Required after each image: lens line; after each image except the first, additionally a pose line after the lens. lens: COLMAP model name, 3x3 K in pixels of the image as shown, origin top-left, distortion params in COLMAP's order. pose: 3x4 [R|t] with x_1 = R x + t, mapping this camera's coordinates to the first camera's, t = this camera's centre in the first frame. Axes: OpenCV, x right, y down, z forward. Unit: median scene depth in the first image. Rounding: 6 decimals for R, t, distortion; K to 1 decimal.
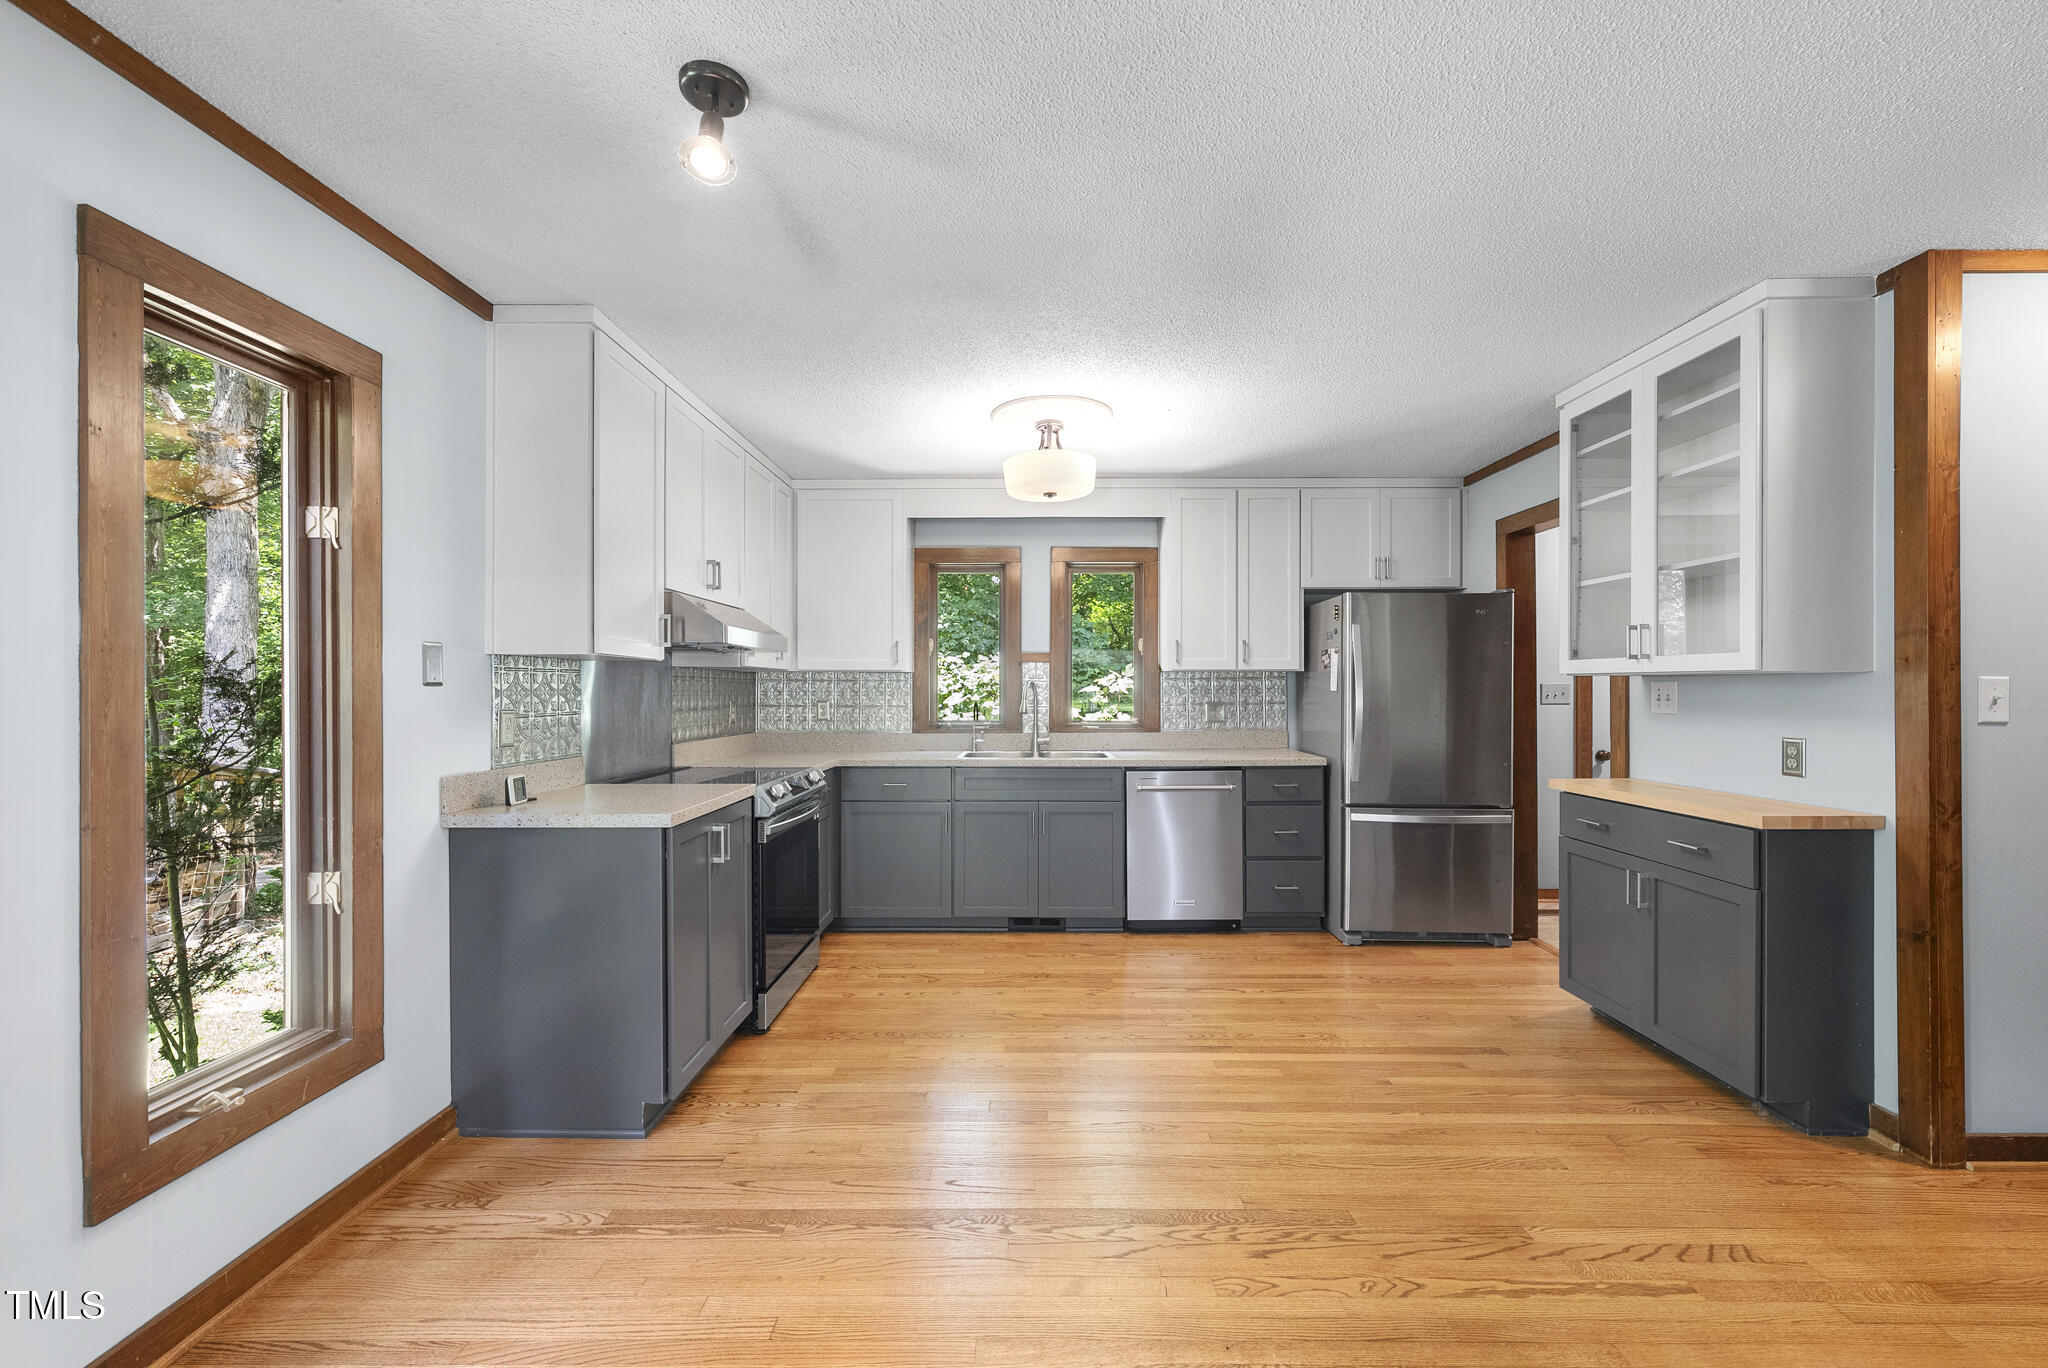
lens RADIAL K [[807.9, 0, 1022.2], [0, 807.9, 689.4], [0, 0, 1]] dist [-0.002629, -0.000463]
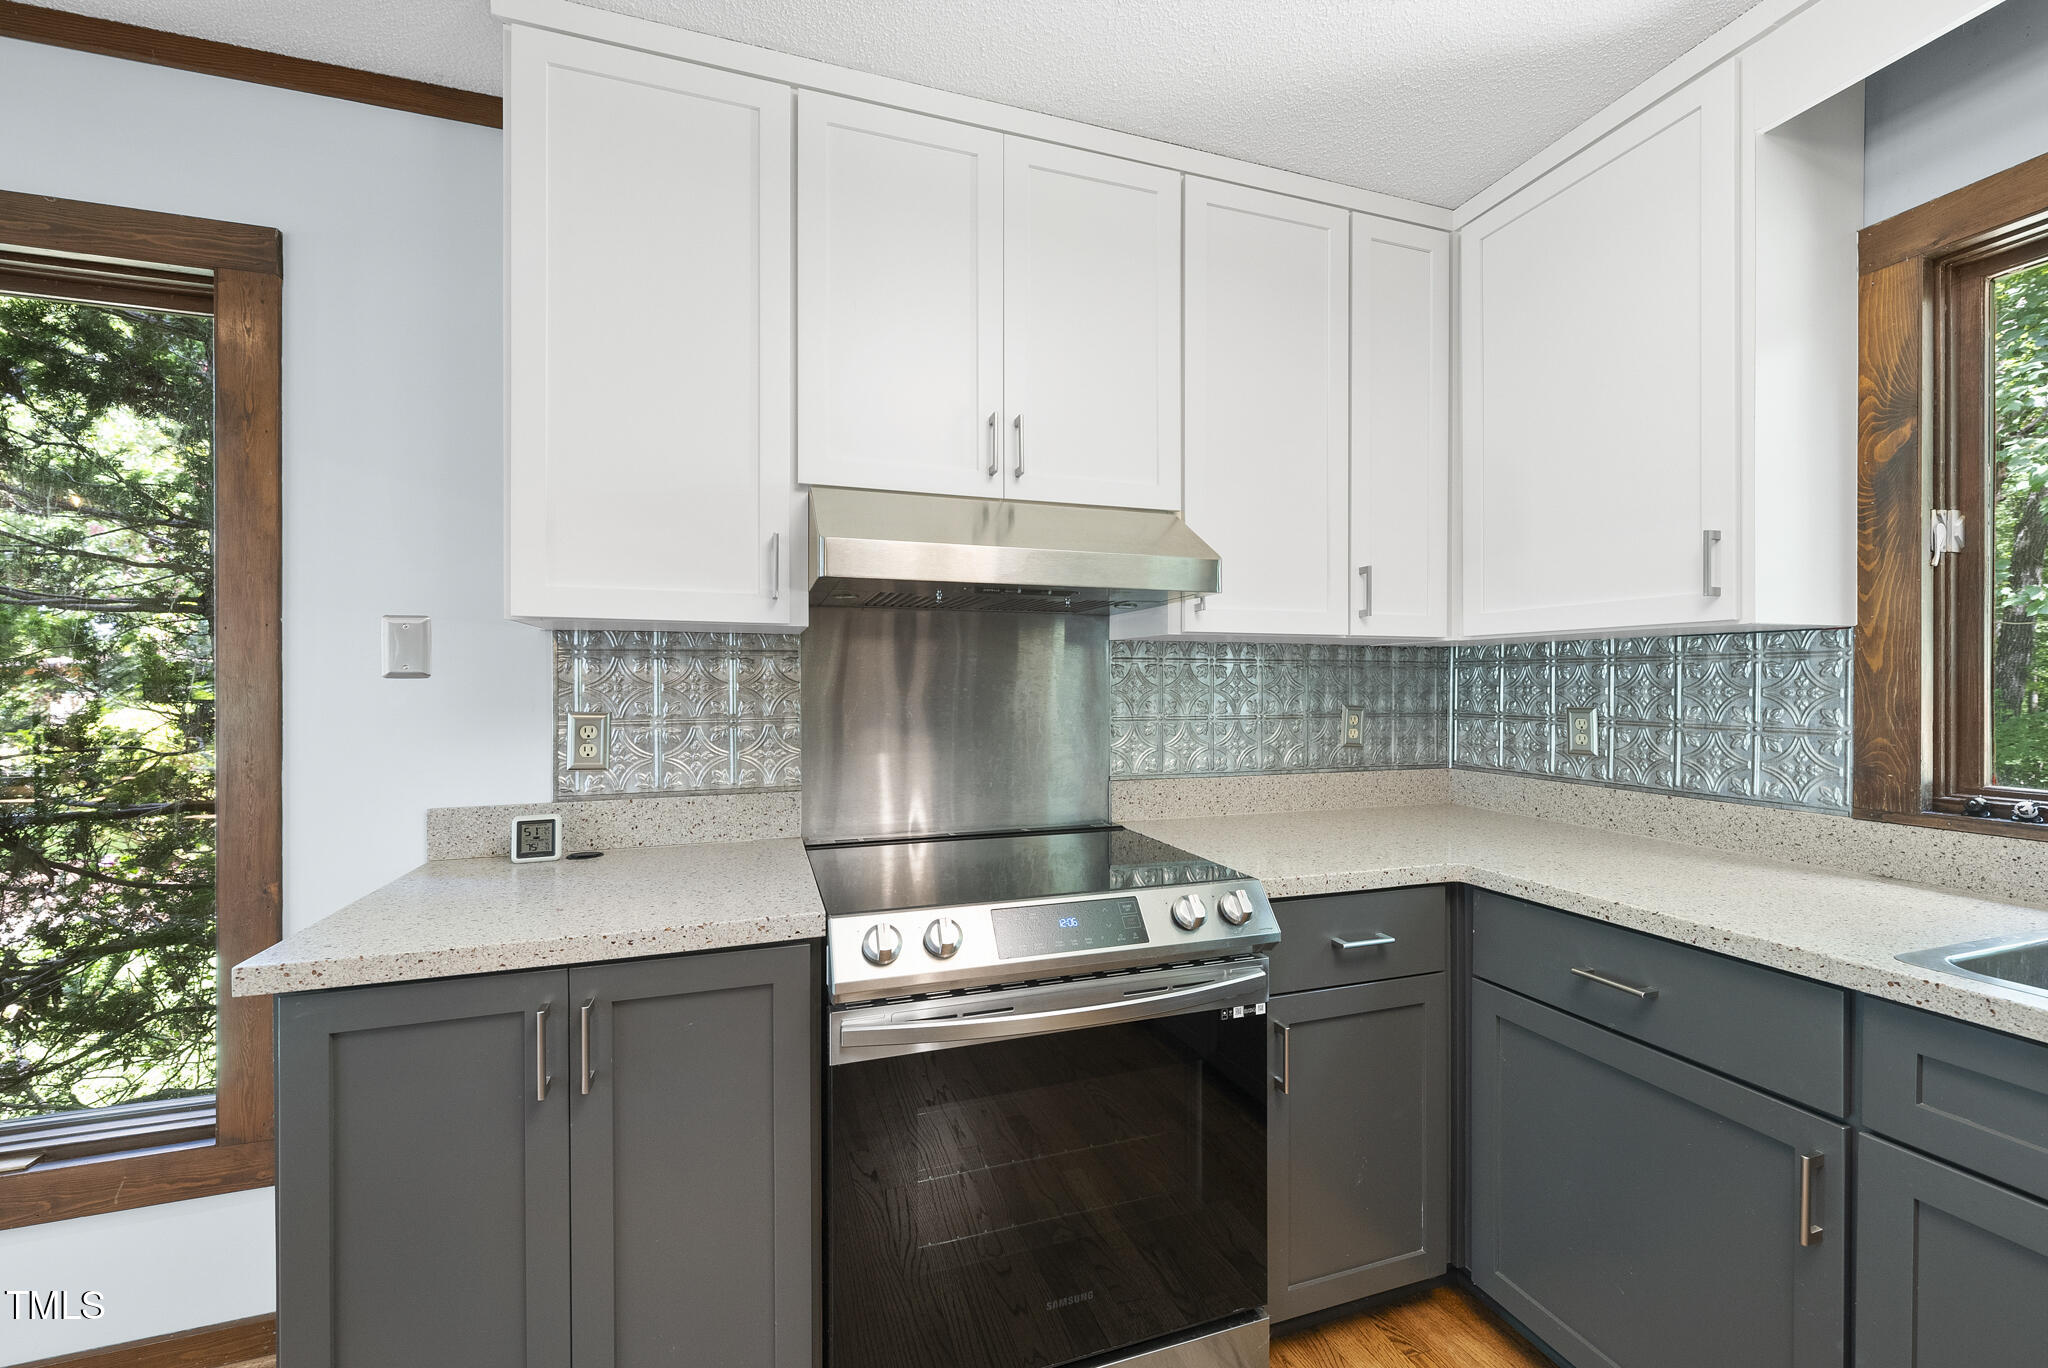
lens RADIAL K [[807.9, 0, 1022.4], [0, 807.9, 694.8], [0, 0, 1]] dist [-0.002629, -0.000463]
pose [[0.325720, 0.004477, -0.945456, 0.056703], [0.002625, 0.999981, 0.005640, 0.004055], [0.945463, -0.004319, 0.325702, 0.586874]]
